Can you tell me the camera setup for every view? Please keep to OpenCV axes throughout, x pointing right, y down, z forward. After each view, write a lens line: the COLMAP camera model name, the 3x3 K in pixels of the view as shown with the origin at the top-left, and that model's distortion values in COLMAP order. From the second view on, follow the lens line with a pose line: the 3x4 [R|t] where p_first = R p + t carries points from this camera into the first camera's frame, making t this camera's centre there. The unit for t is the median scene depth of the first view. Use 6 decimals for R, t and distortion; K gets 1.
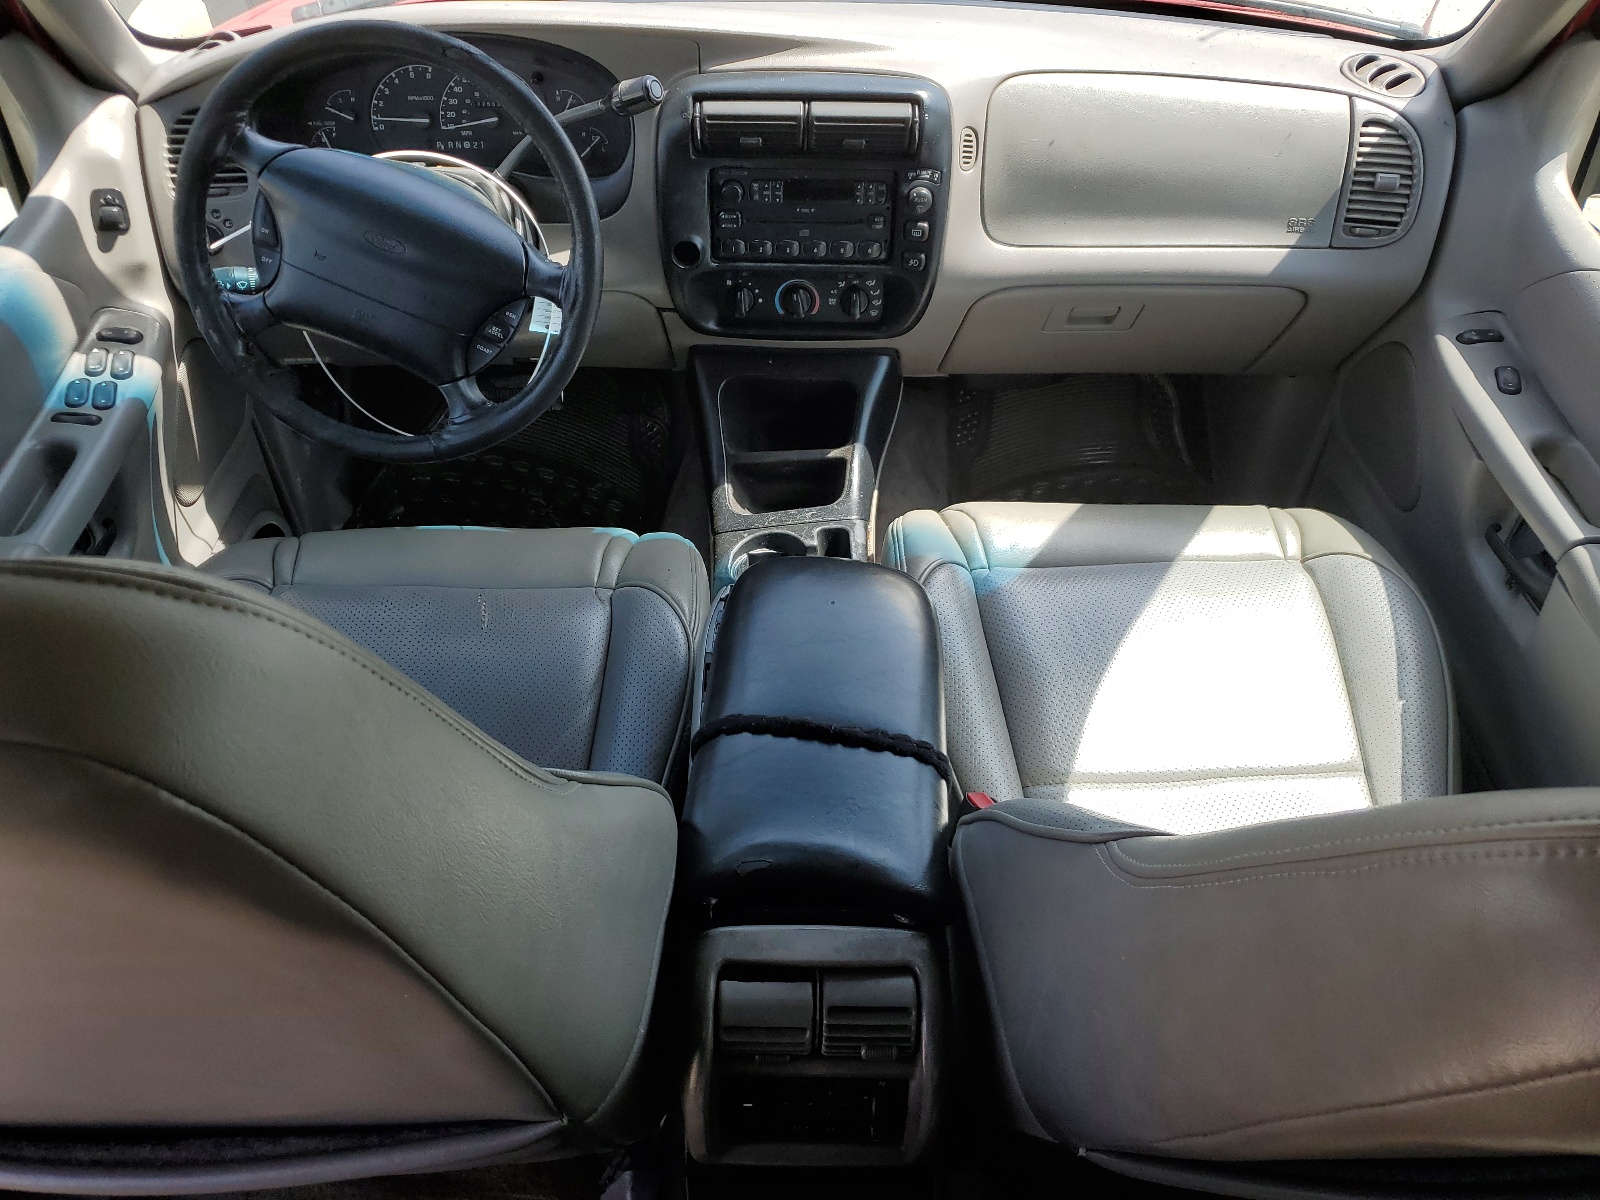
lens RADIAL K [[1222.7, 0, 801.4], [0, 1222.7, 596.6], [0, 0, 1]] dist [0.000283, 0.001513]
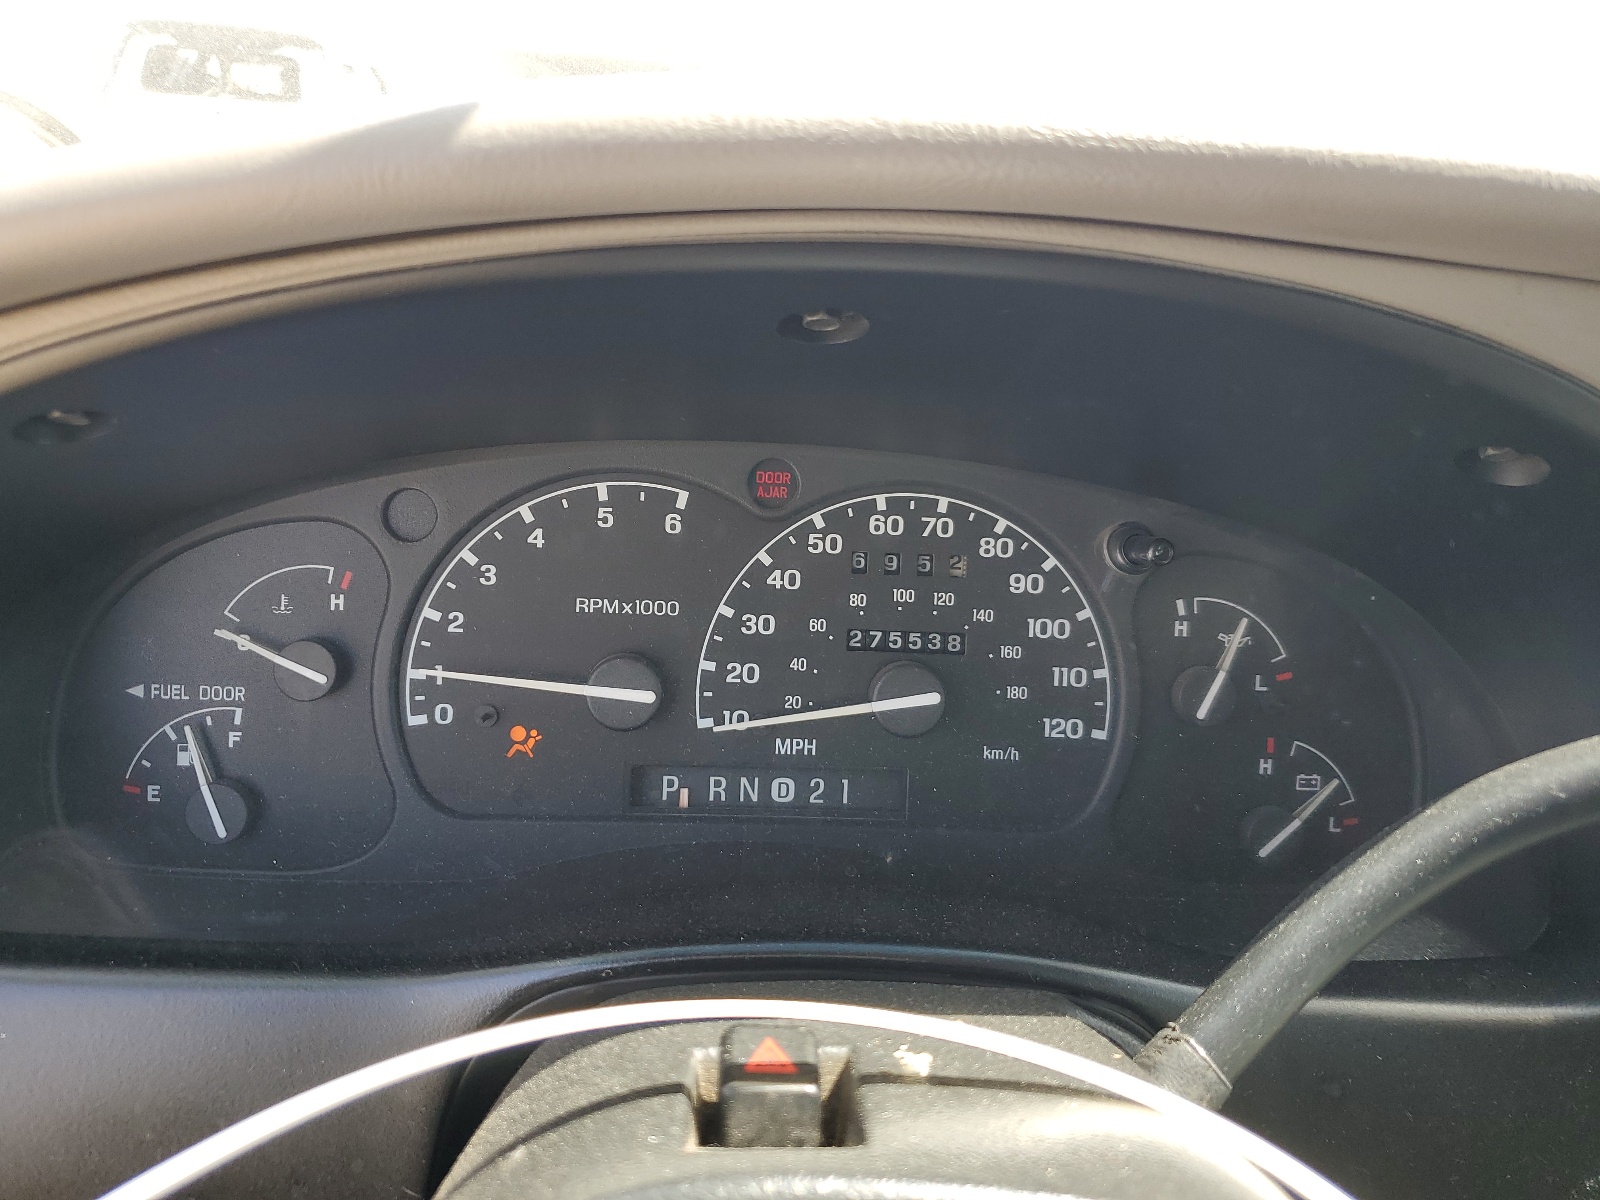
lens RADIAL K [[1222.7, 0, 798.5], [0, 1222.7, 599.7], [0, 0, 1]] dist [0.000283, 0.001513]
pose [[0.998121, 0.036838, 0.048955, -0.288591], [-0.015250, 0.923278, -0.383831, -0.316165], [-0.059338, 0.382363, 0.922105, 0.773181]]
